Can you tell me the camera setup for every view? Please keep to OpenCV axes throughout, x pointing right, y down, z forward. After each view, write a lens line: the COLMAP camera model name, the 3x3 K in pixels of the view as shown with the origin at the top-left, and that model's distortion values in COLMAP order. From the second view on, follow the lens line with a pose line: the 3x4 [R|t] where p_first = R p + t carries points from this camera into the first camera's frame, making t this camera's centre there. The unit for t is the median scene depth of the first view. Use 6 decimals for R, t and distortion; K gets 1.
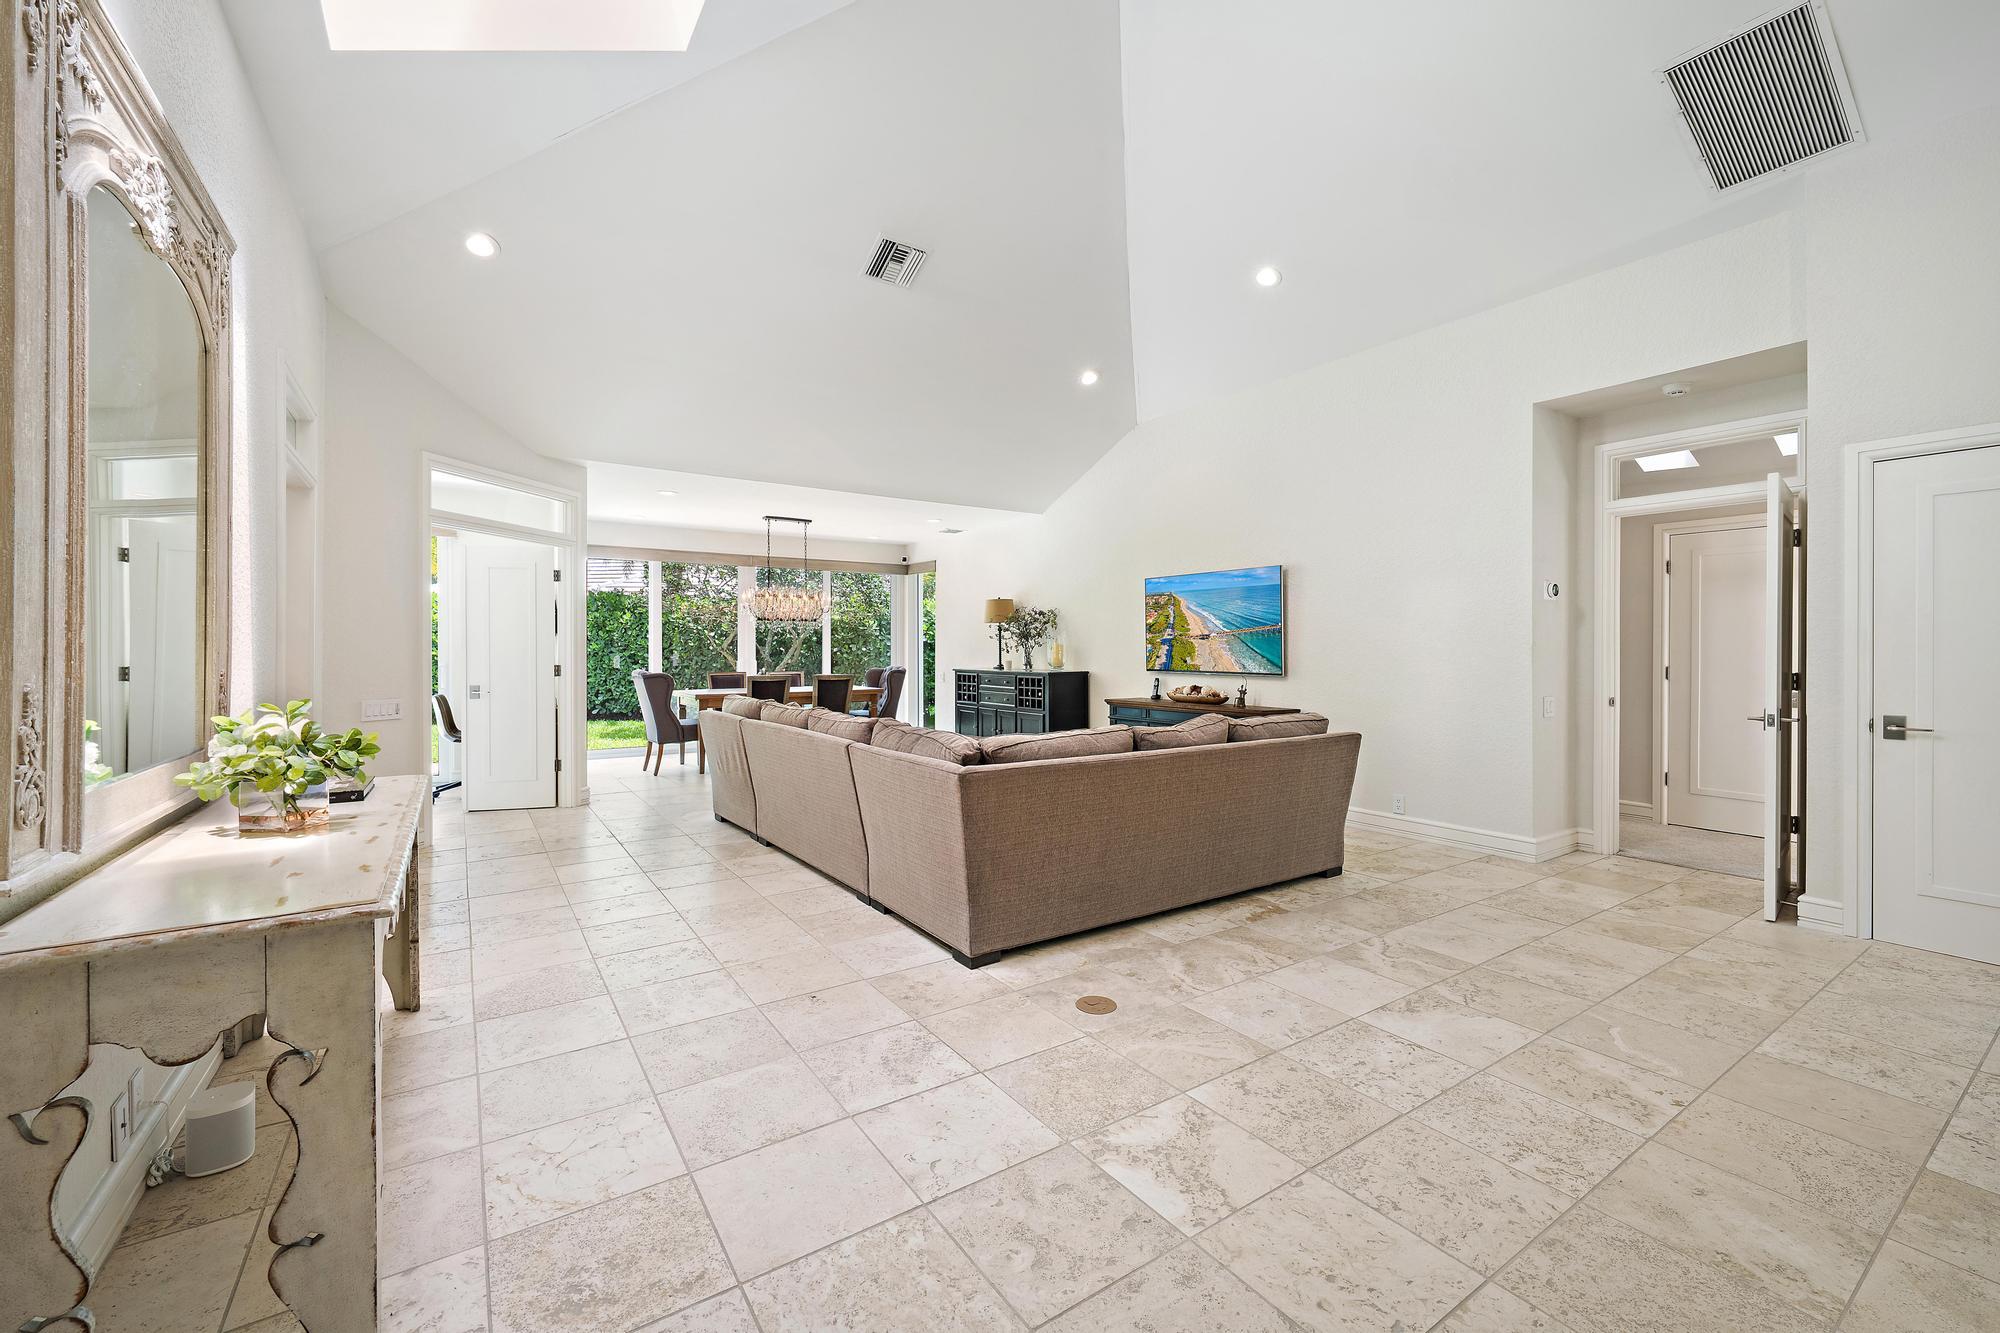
lens RADIAL K [[827.6, 0, 1005.7], [0, 827.6, 657.4], [0, 0, 1]] dist [0.000429, -0.000054]
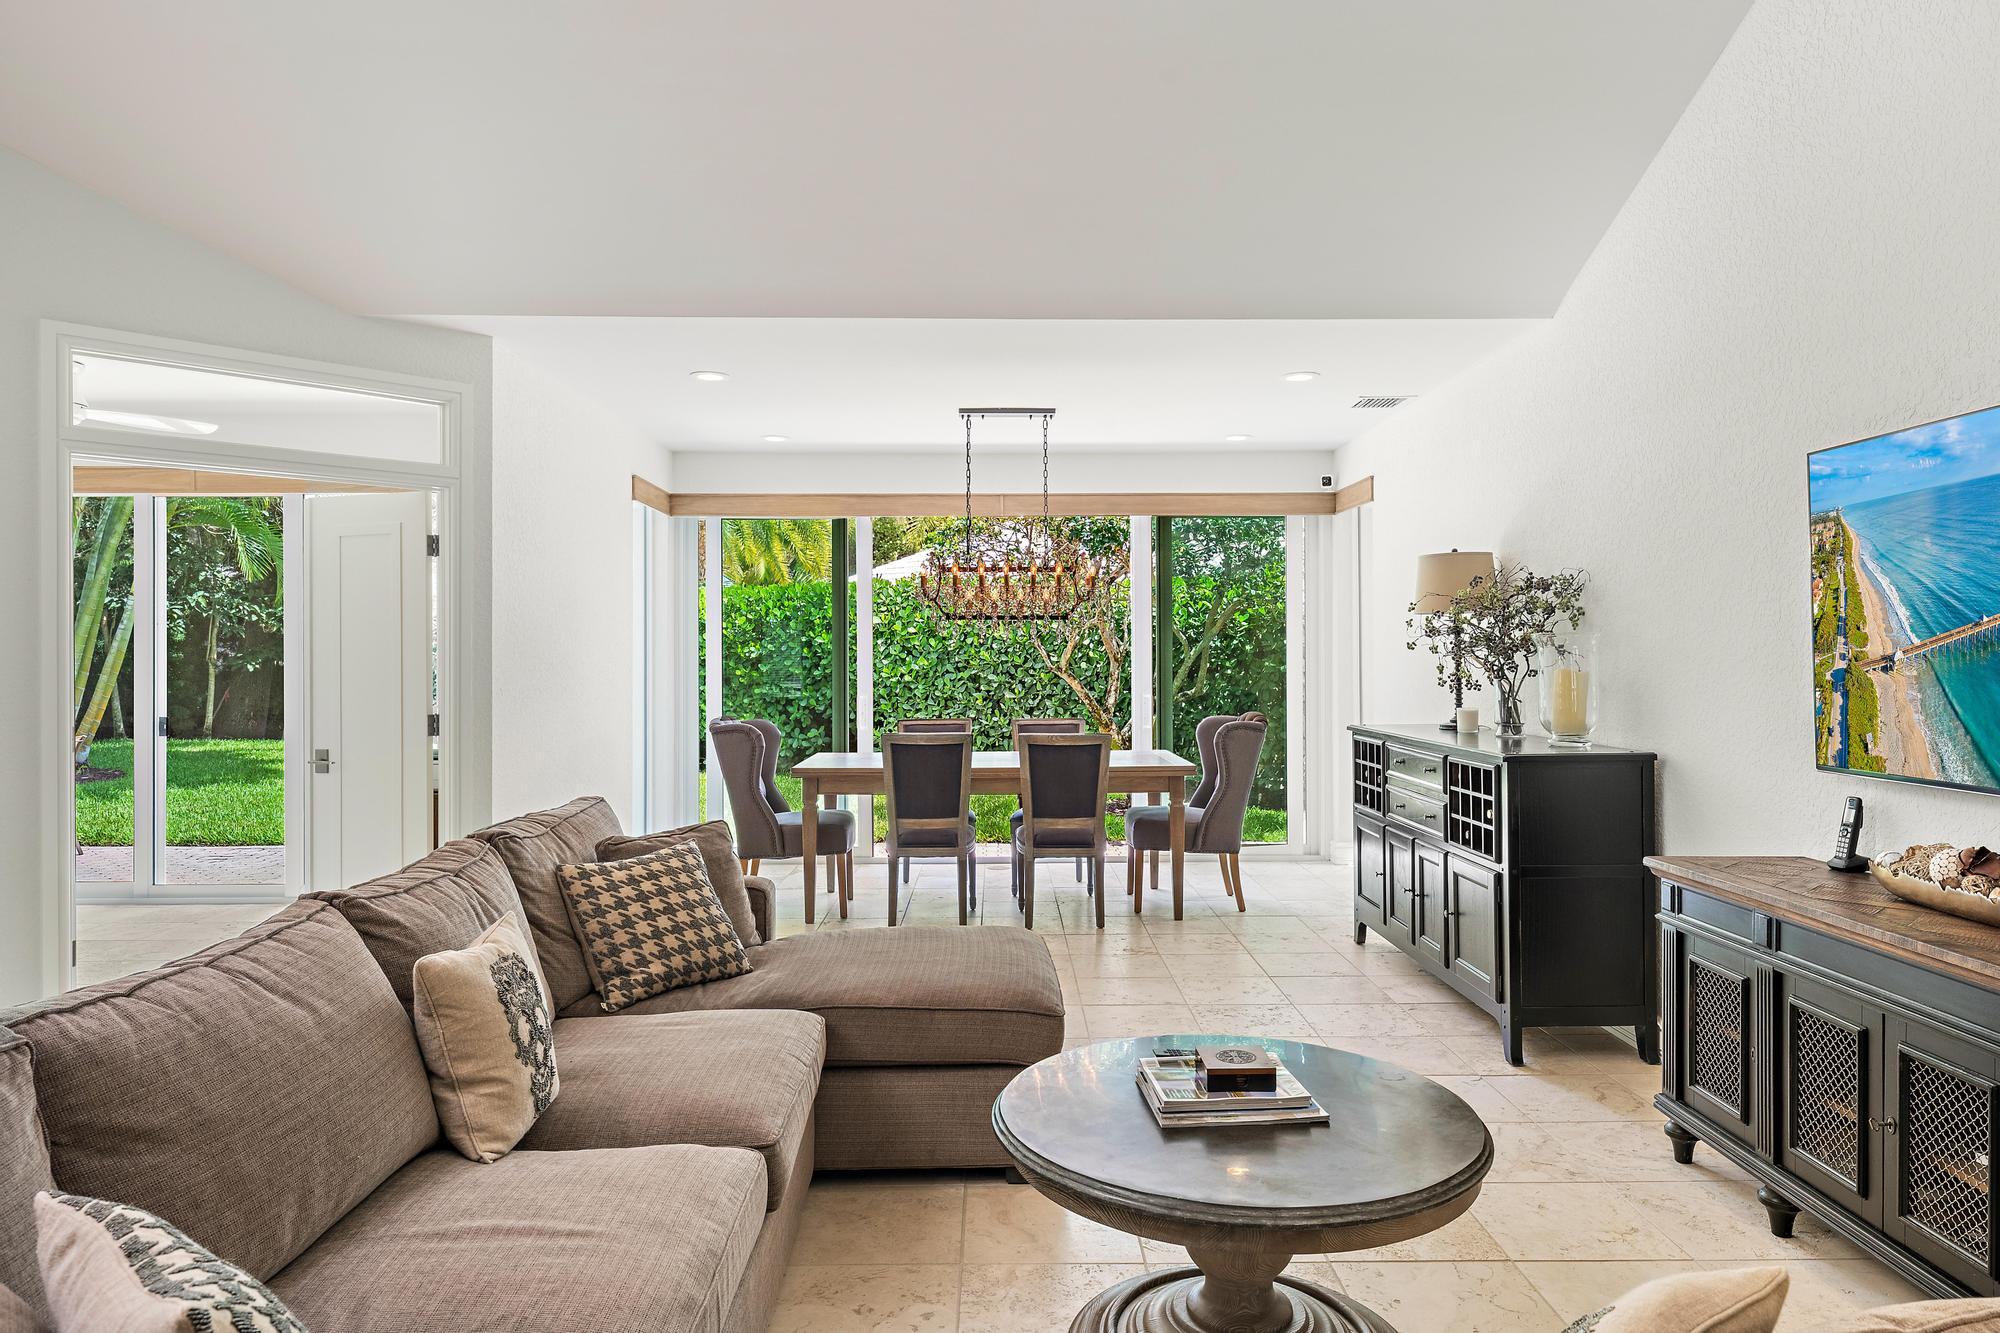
lens RADIAL K [[1248.8, 0, 991.0], [0, 1248.8, 654.9], [0, 0, 1]] dist [0.009226, 0.000376]
pose [[0.823035, -0.002746, -0.567985, 0.149921], [-0.004234, 0.999931, -0.010969, -0.015063], [0.567975, 0.011433, 0.822966, 0.388470]]
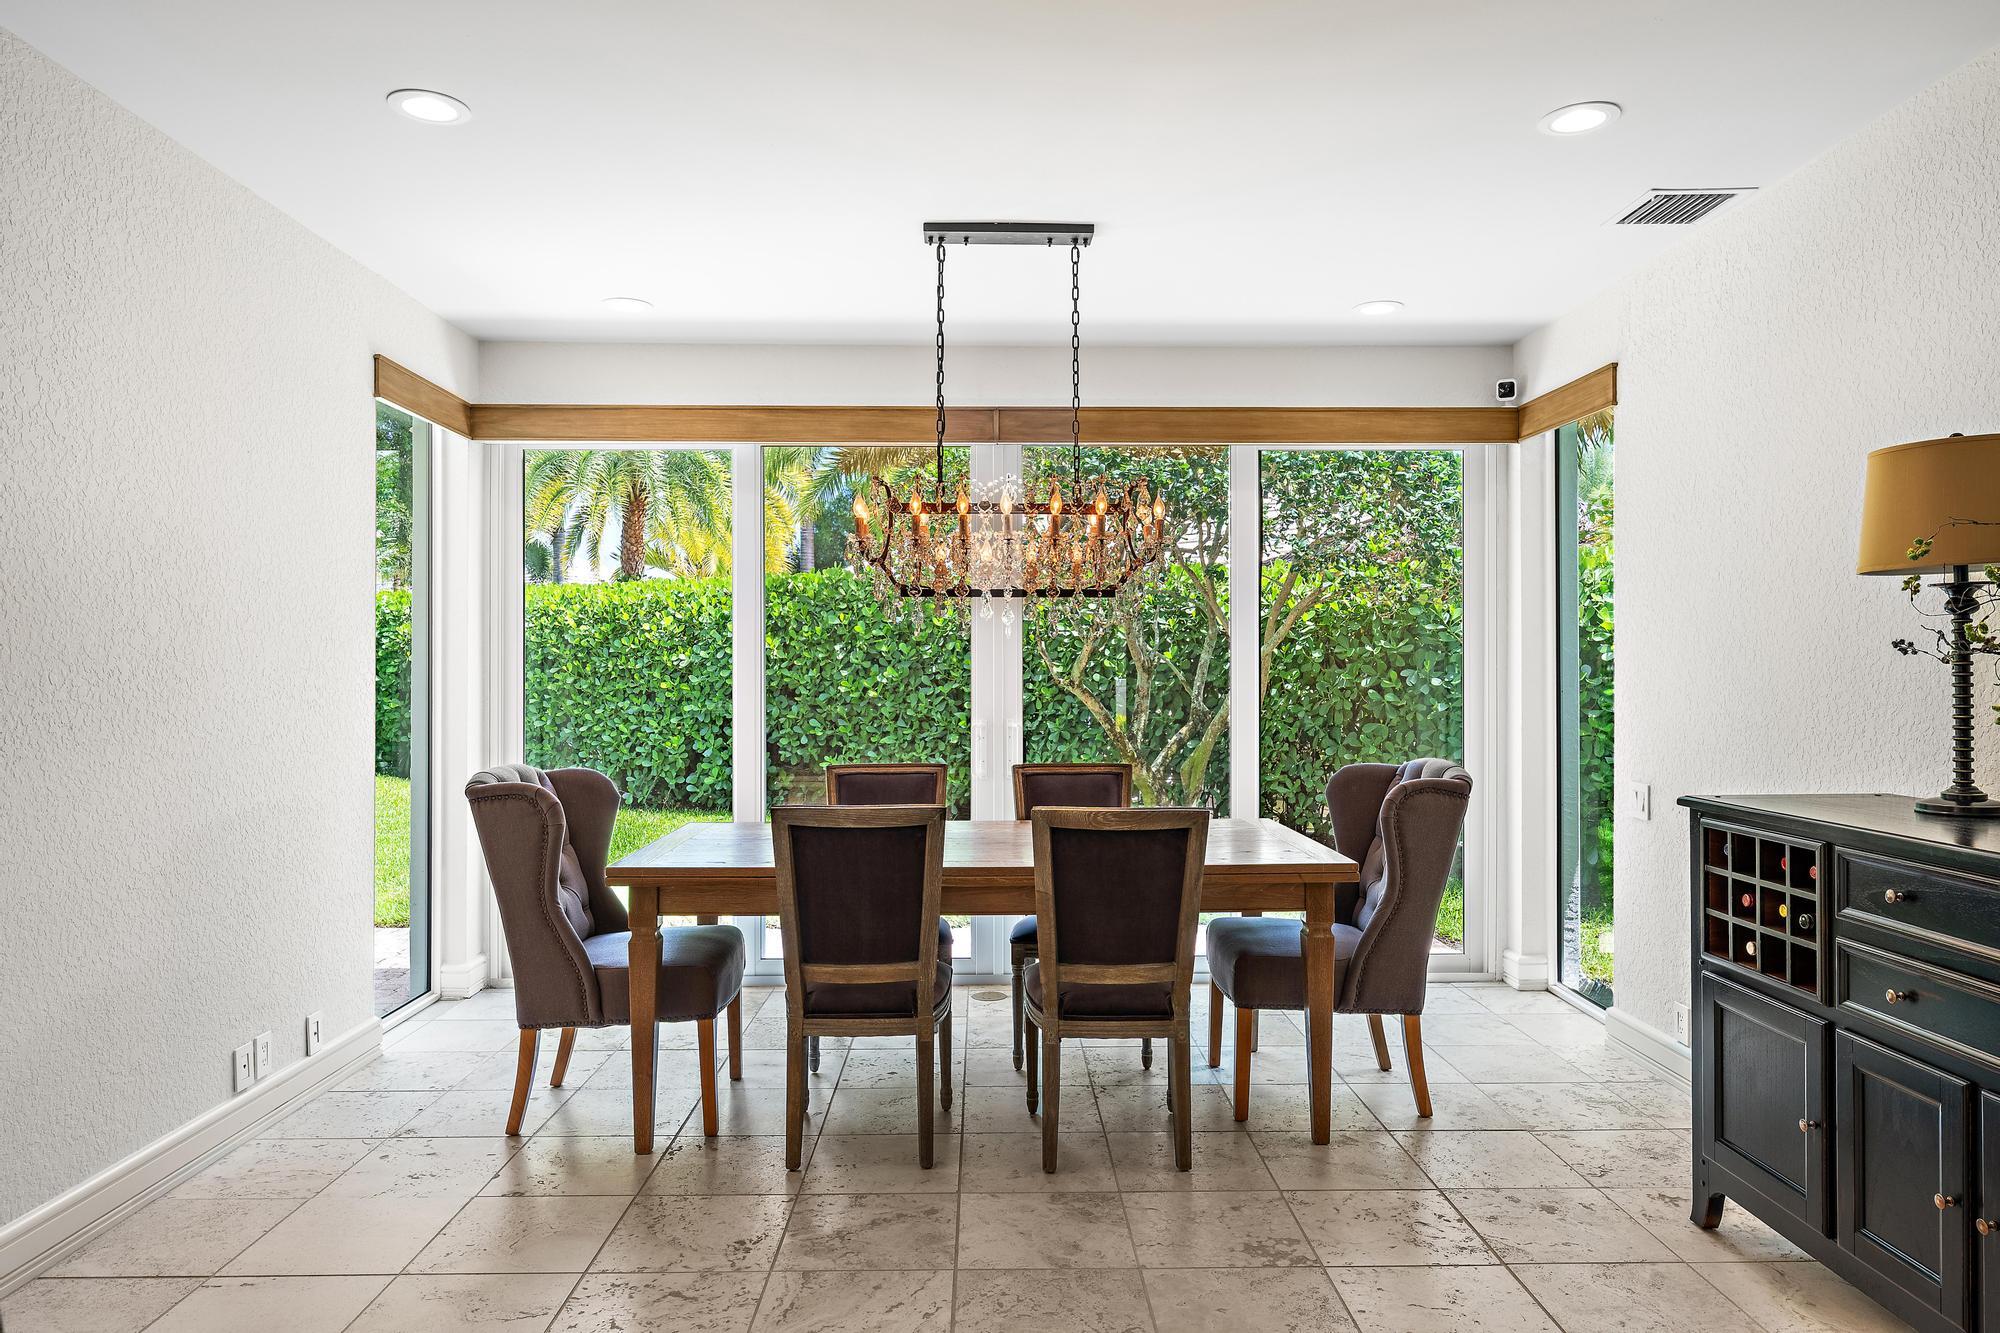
lens RADIAL K [[1248.8, 0, 1008.7], [0, 1248.8, 663.7], [0, 0, 1]] dist [0.009226, 0.000376]
pose [[0.837363, -0.002335, -0.546643, -0.033051], [-0.006219, 0.999885, -0.013798, -0.015707], [0.546612, 0.014954, 0.837252, 0.651966]]
